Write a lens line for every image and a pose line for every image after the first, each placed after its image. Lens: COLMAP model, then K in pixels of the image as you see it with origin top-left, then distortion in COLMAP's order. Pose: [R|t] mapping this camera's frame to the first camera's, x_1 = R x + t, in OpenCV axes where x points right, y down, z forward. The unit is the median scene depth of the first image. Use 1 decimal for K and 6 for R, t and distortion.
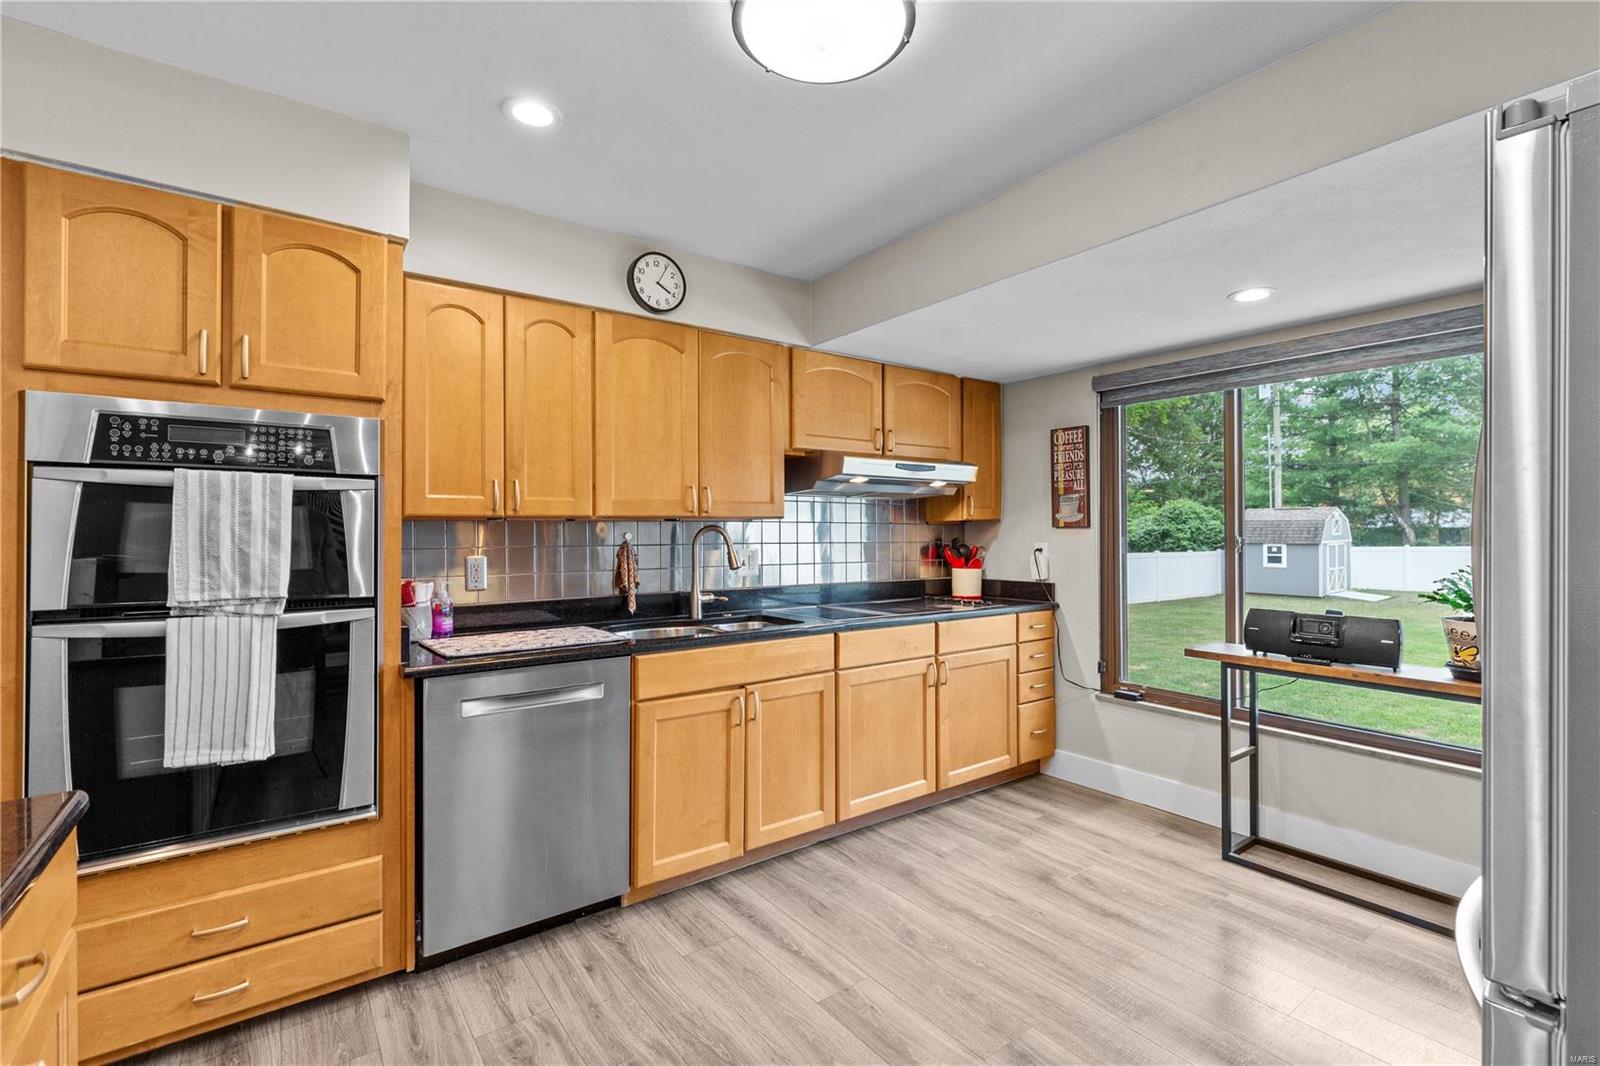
lens RADIAL K [[738.7, 0, 801.8], [0, 738.7, 531.7], [0, 0, 1]] dist [0.002384, 0.000802]
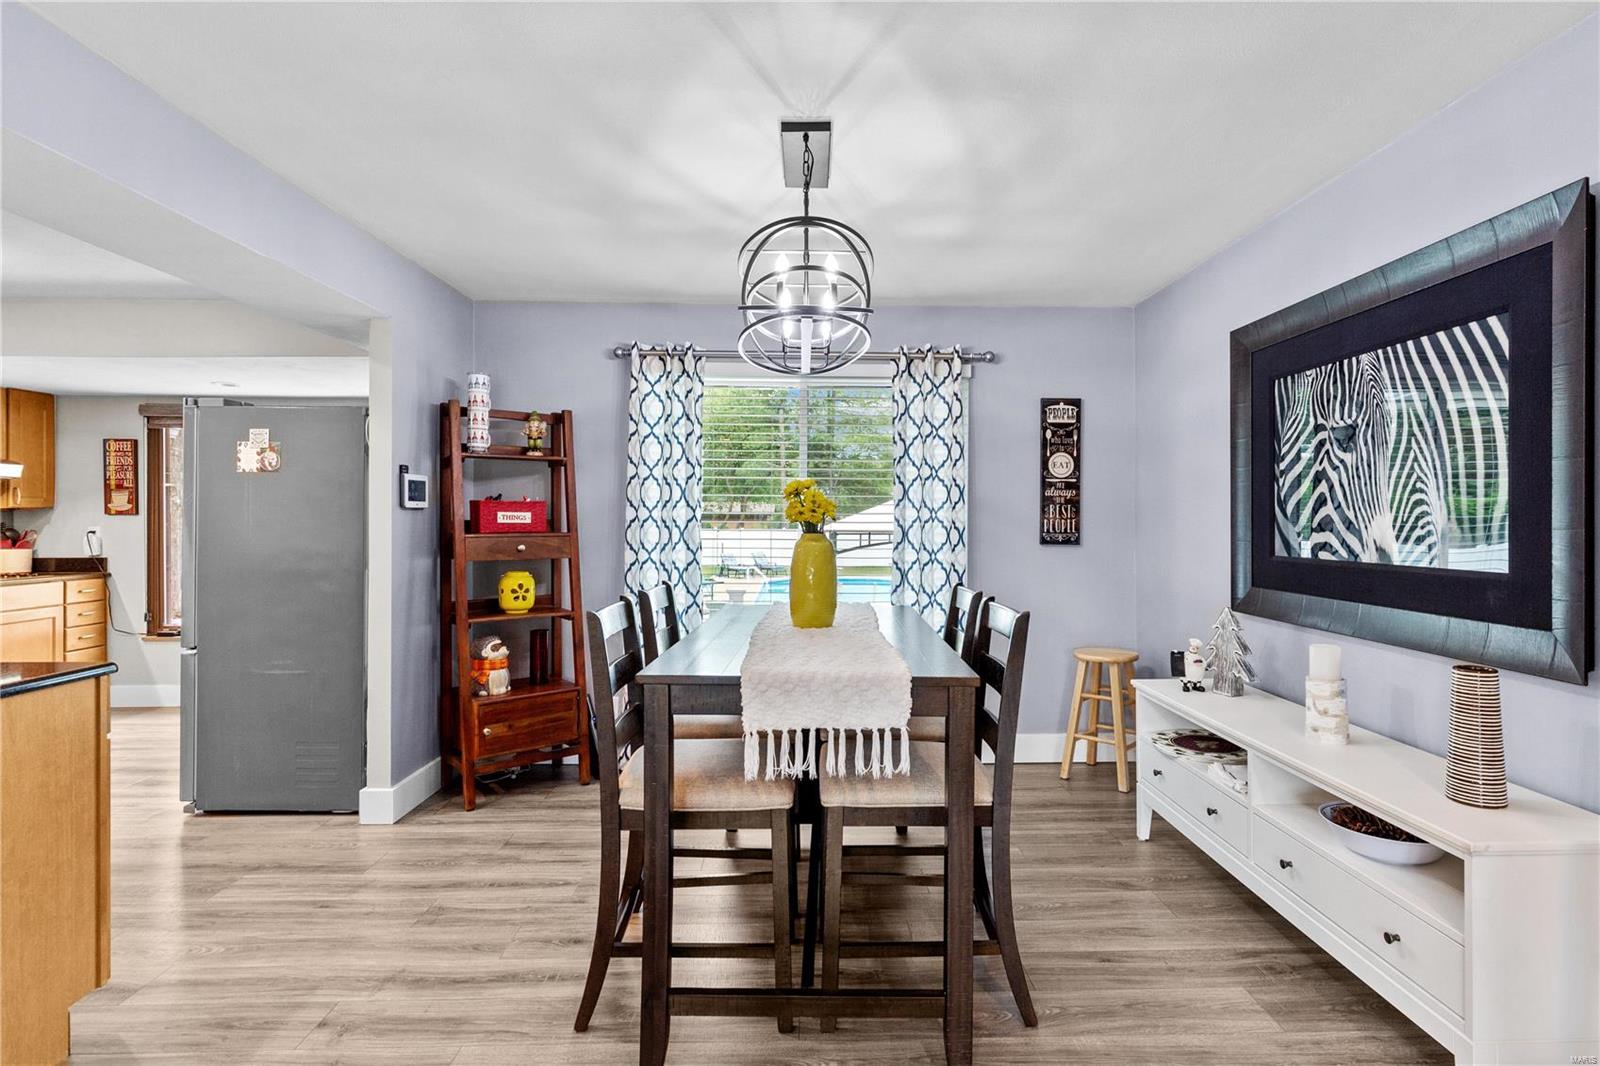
lens RADIAL K [[776.6, 0, 808.1], [0, 776.6, 519.9], [0, 0, 1]] dist [-0.002620, -0.000672]
pose [[0.559515, 0.001833, 0.828818, -0.096262], [-0.006782, 0.999974, 0.002367, -0.007926], [-0.828792, -0.006945, 0.559513, -0.782503]]
